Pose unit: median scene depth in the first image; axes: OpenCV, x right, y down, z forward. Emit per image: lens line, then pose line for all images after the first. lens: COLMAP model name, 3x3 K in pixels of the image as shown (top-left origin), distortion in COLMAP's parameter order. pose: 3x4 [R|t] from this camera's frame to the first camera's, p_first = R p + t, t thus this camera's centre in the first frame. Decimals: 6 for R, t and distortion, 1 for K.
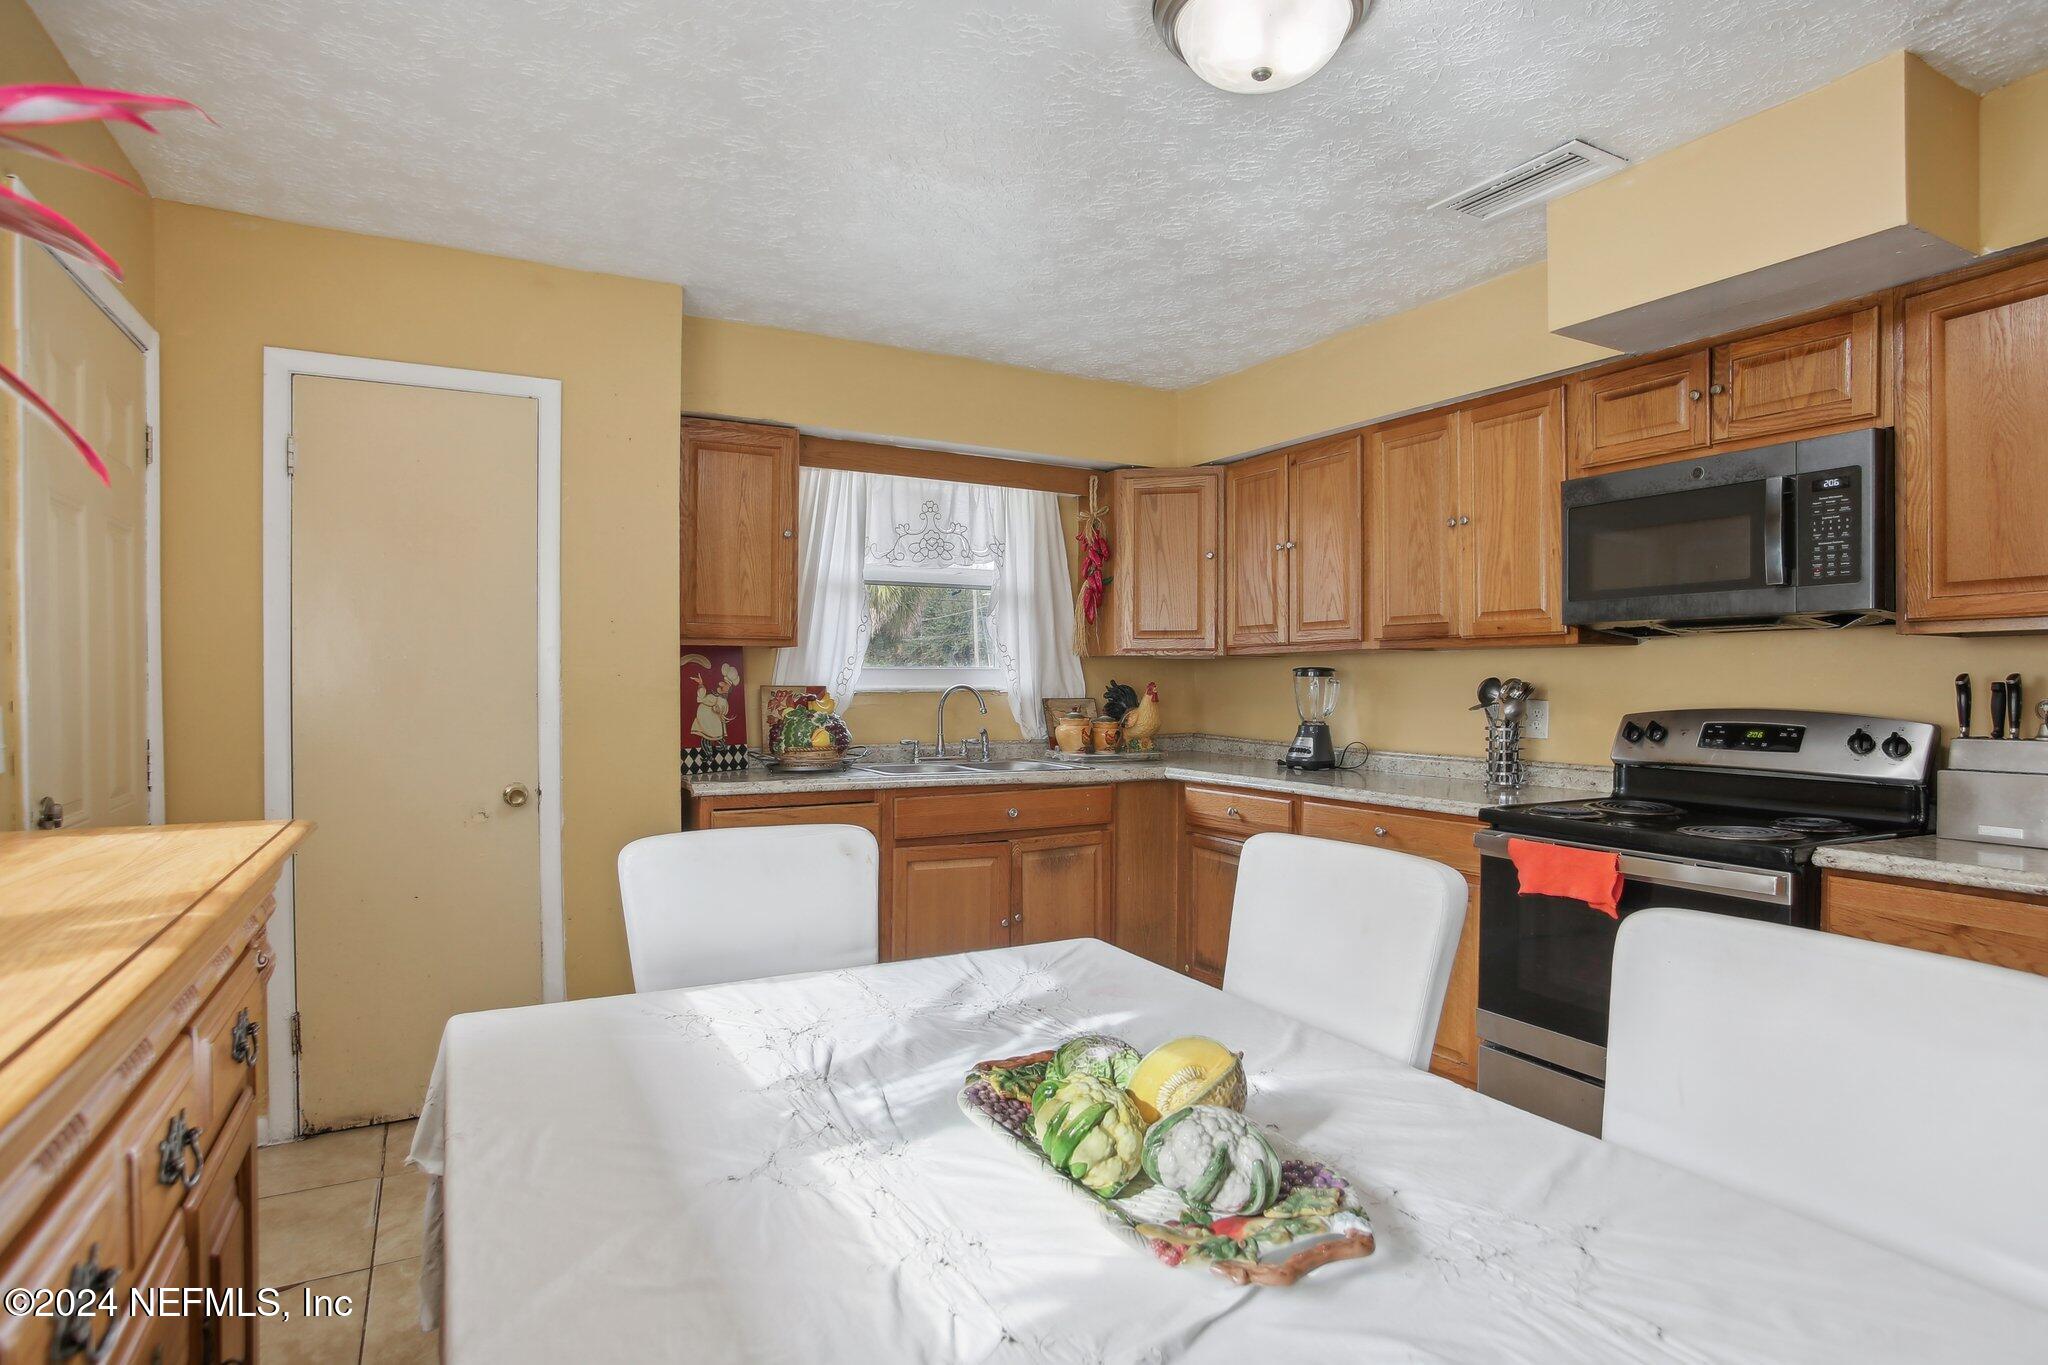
lens RADIAL K [[1080.1, 0, 1032.1], [0, 1080.1, 682.6], [0, 0, 1]] dist [-0.066249, 0.027206]
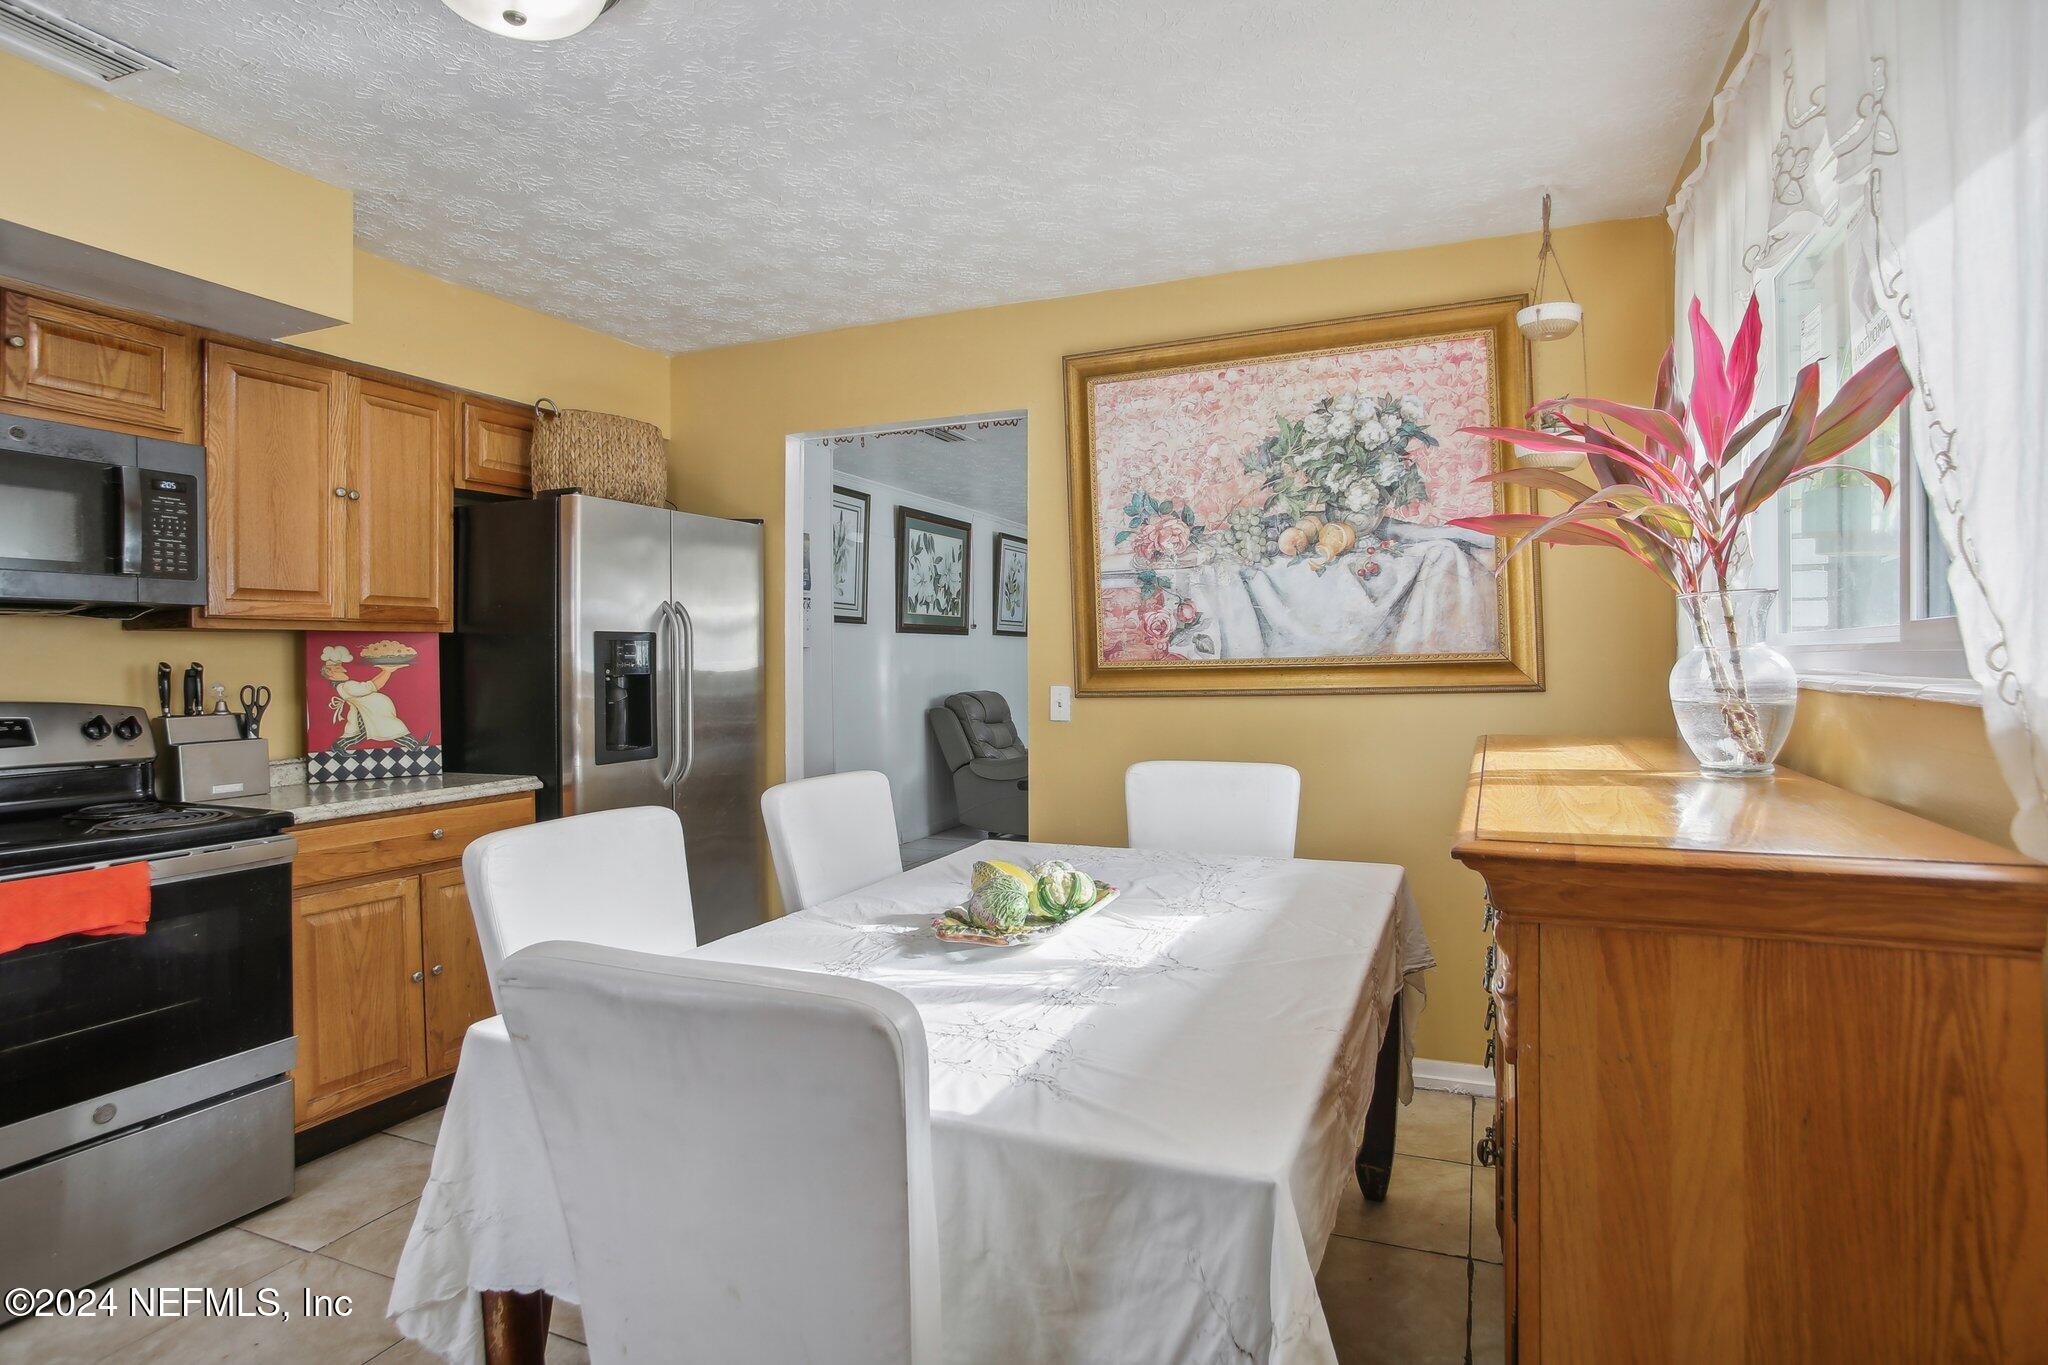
lens RADIAL K [[1080.1, 0, 1008.7], [0, 1080.1, 667.0], [0, 0, 1]] dist [-0.066249, 0.027206]
pose [[-0.608767, -0.001229, 0.793348, -0.395217], [0.008211, 0.999935, 0.007849, -0.003164], [-0.793306, 0.011292, -0.608718, 0.622226]]
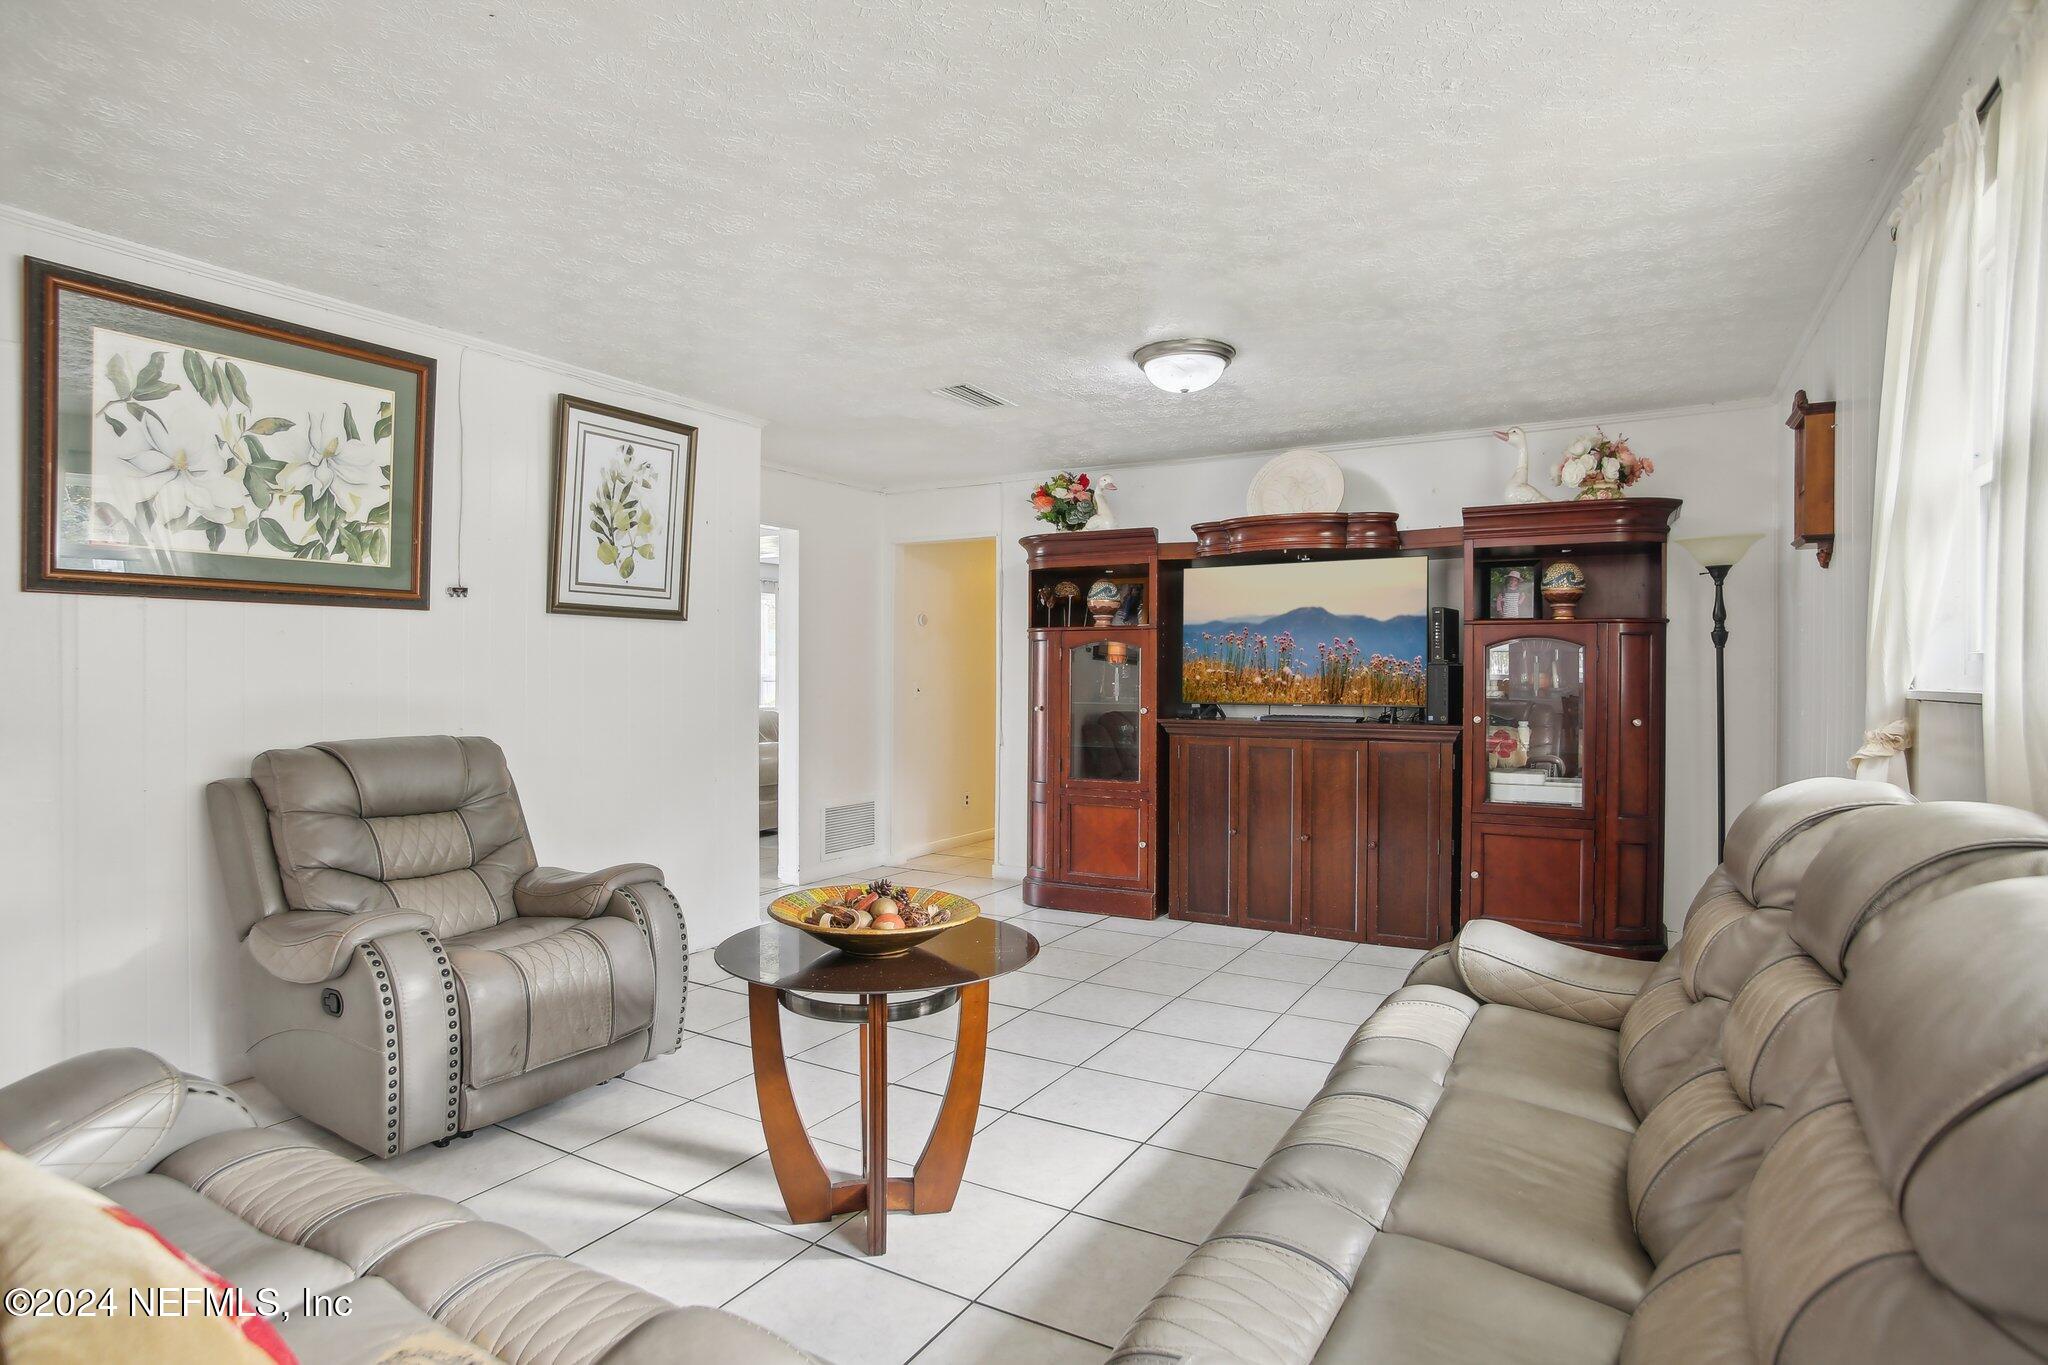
lens RADIAL K [[1080.1, 0, 1019.5], [0, 1080.1, 664.8], [0, 0, 1]] dist [-0.066249, 0.027206]
pose [[-0.523500, 0.004878, 0.852012, 0.331219], [0.003710, 0.999987, -0.003445, 0.004243], [-0.852018, 0.001357, -0.523511, -0.661594]]
